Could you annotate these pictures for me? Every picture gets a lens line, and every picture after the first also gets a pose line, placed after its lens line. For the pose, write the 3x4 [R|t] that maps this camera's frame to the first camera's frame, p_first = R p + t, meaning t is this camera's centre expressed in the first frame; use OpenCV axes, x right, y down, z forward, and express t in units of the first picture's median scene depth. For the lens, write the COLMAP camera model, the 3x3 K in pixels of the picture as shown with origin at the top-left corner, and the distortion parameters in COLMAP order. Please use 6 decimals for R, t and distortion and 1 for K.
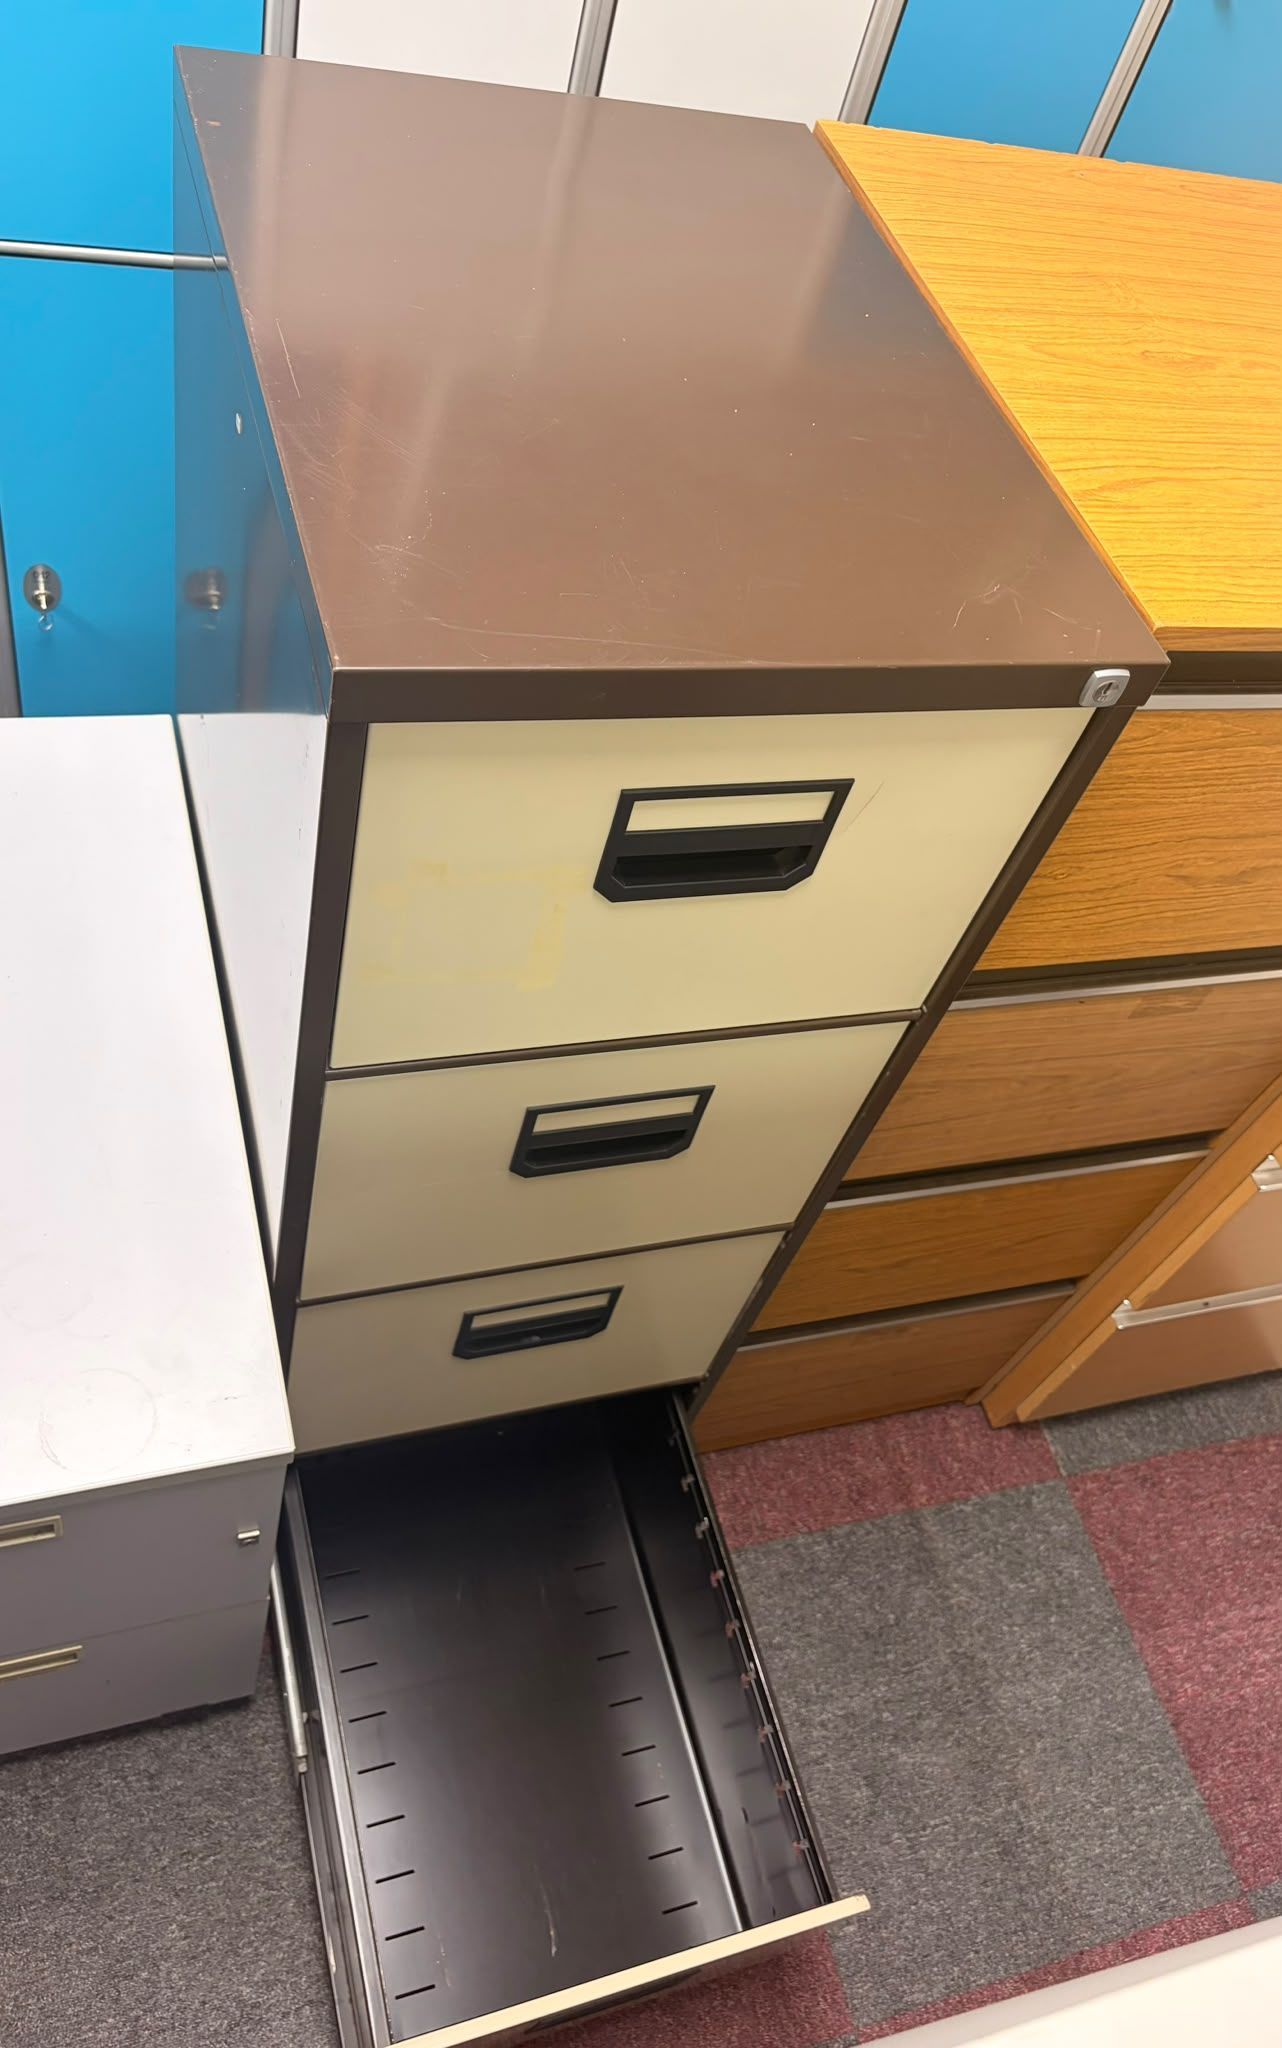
lens RADIAL K [[1567.0, 0, 633.7], [0, 1567.0, 1009.6], [0, 0, 1]] dist [0.007846, -0.016531]
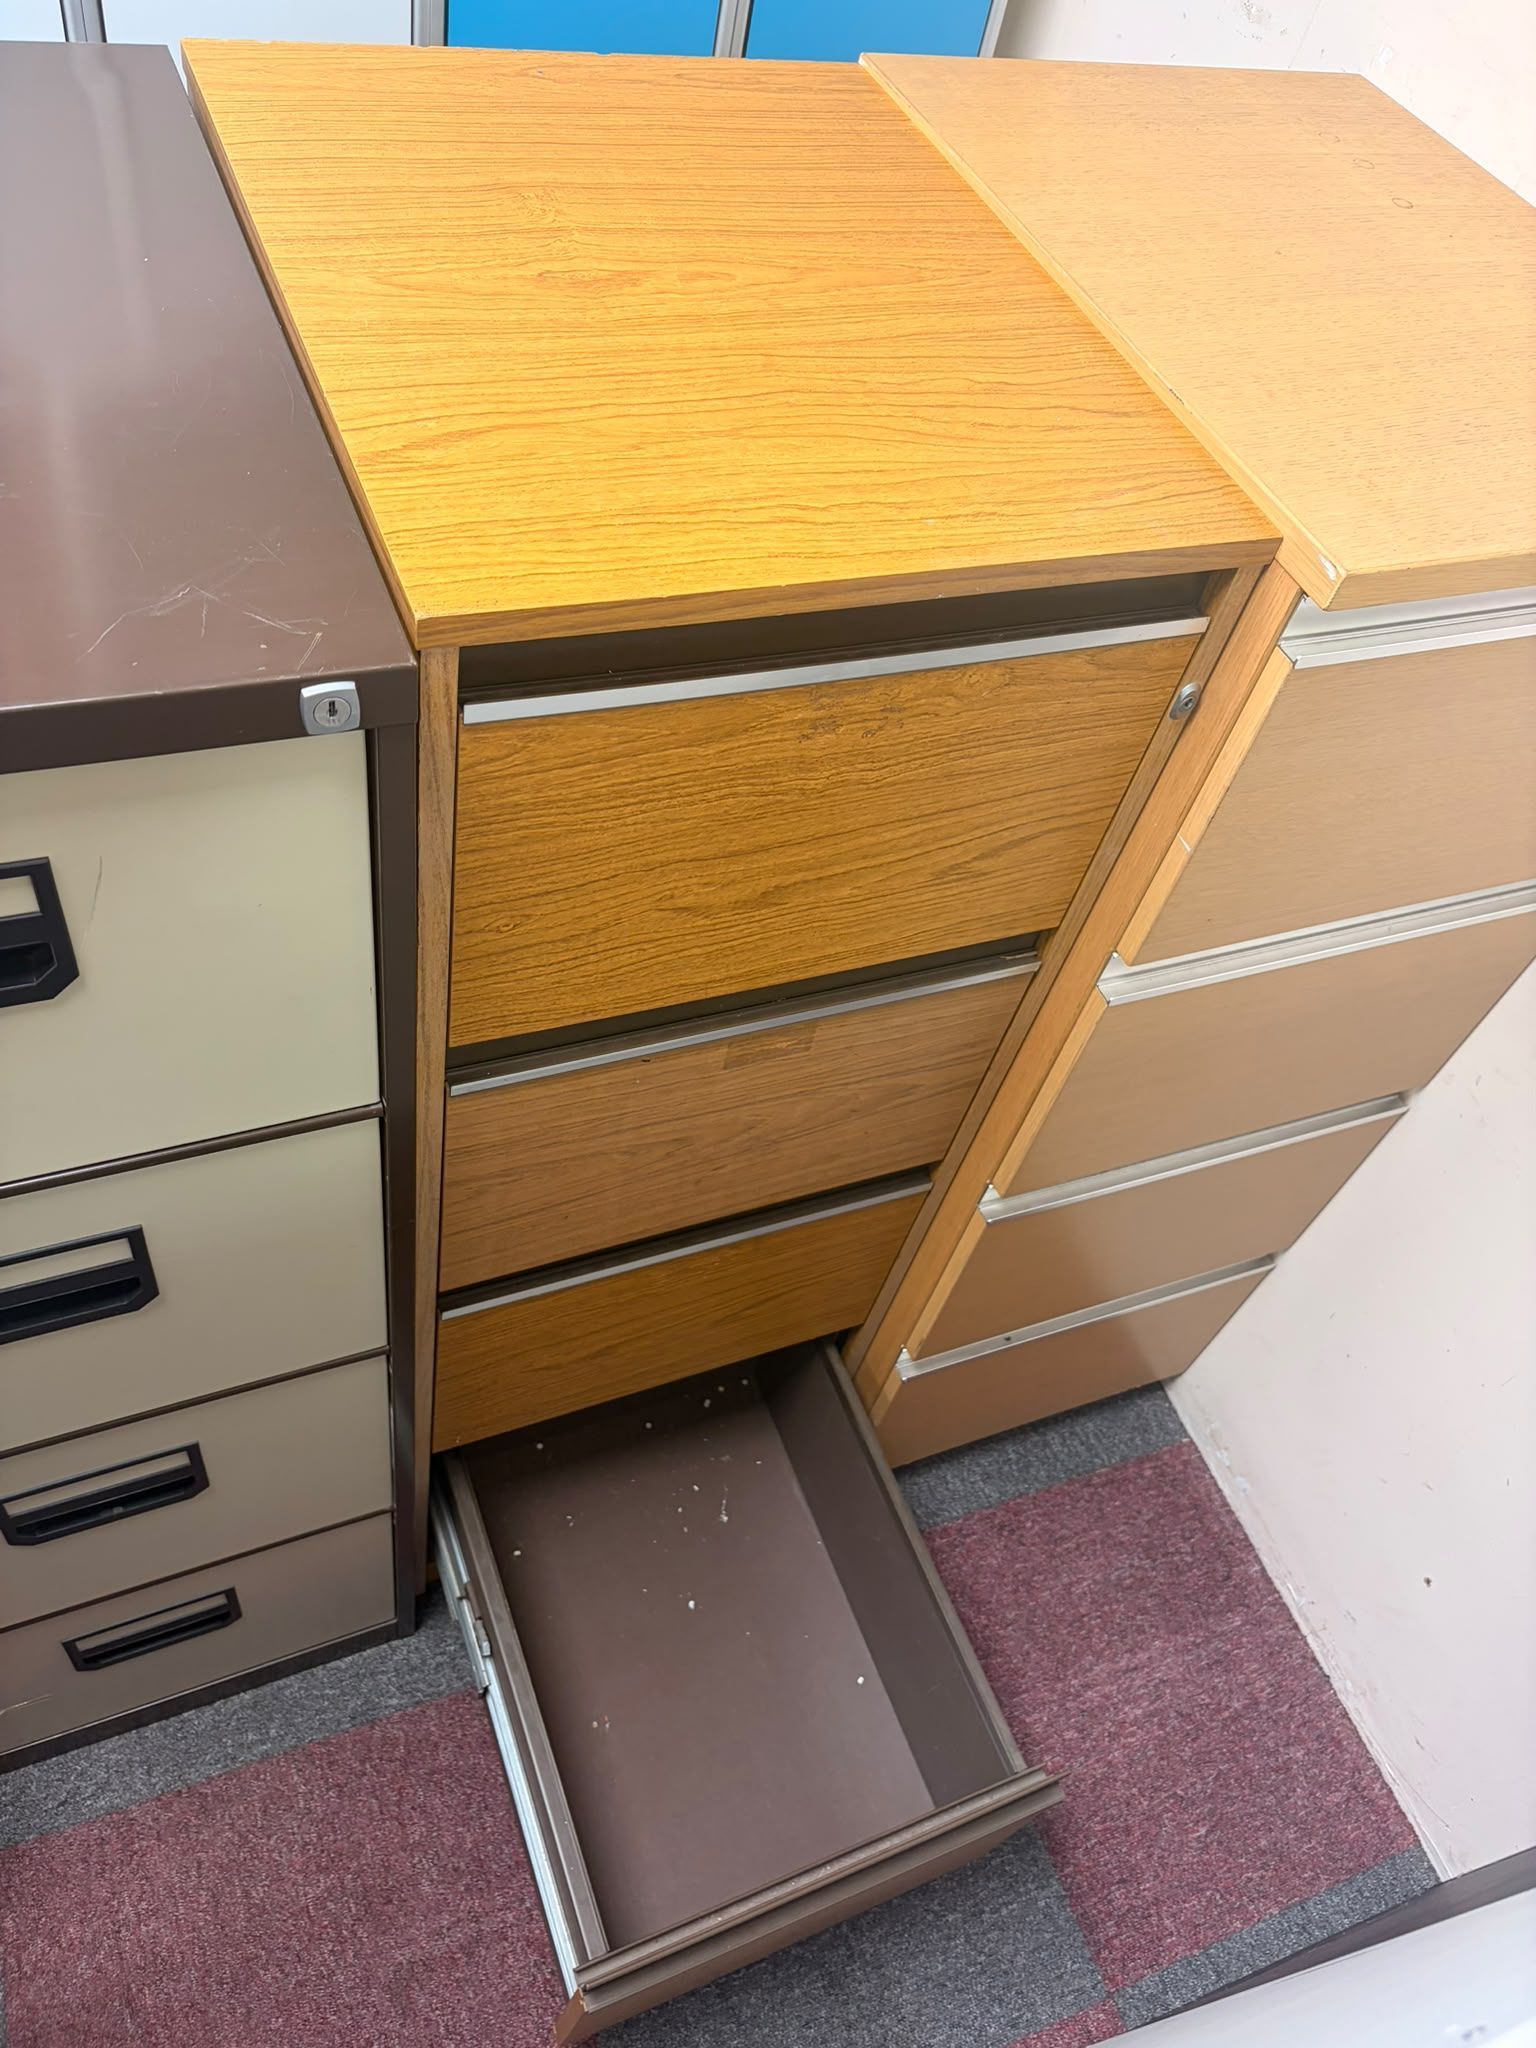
lens RADIAL K [[1537.2, 0, 772.6], [0, 1537.2, 1028.1], [0, 0, 1]] dist [0.038647, -0.042035]
pose [[0.993592, -0.112215, 0.013499, 0.309856], [0.112049, 0.993624, 0.012473, -0.021878], [-0.014813, -0.010880, 0.999831, 0.153473]]
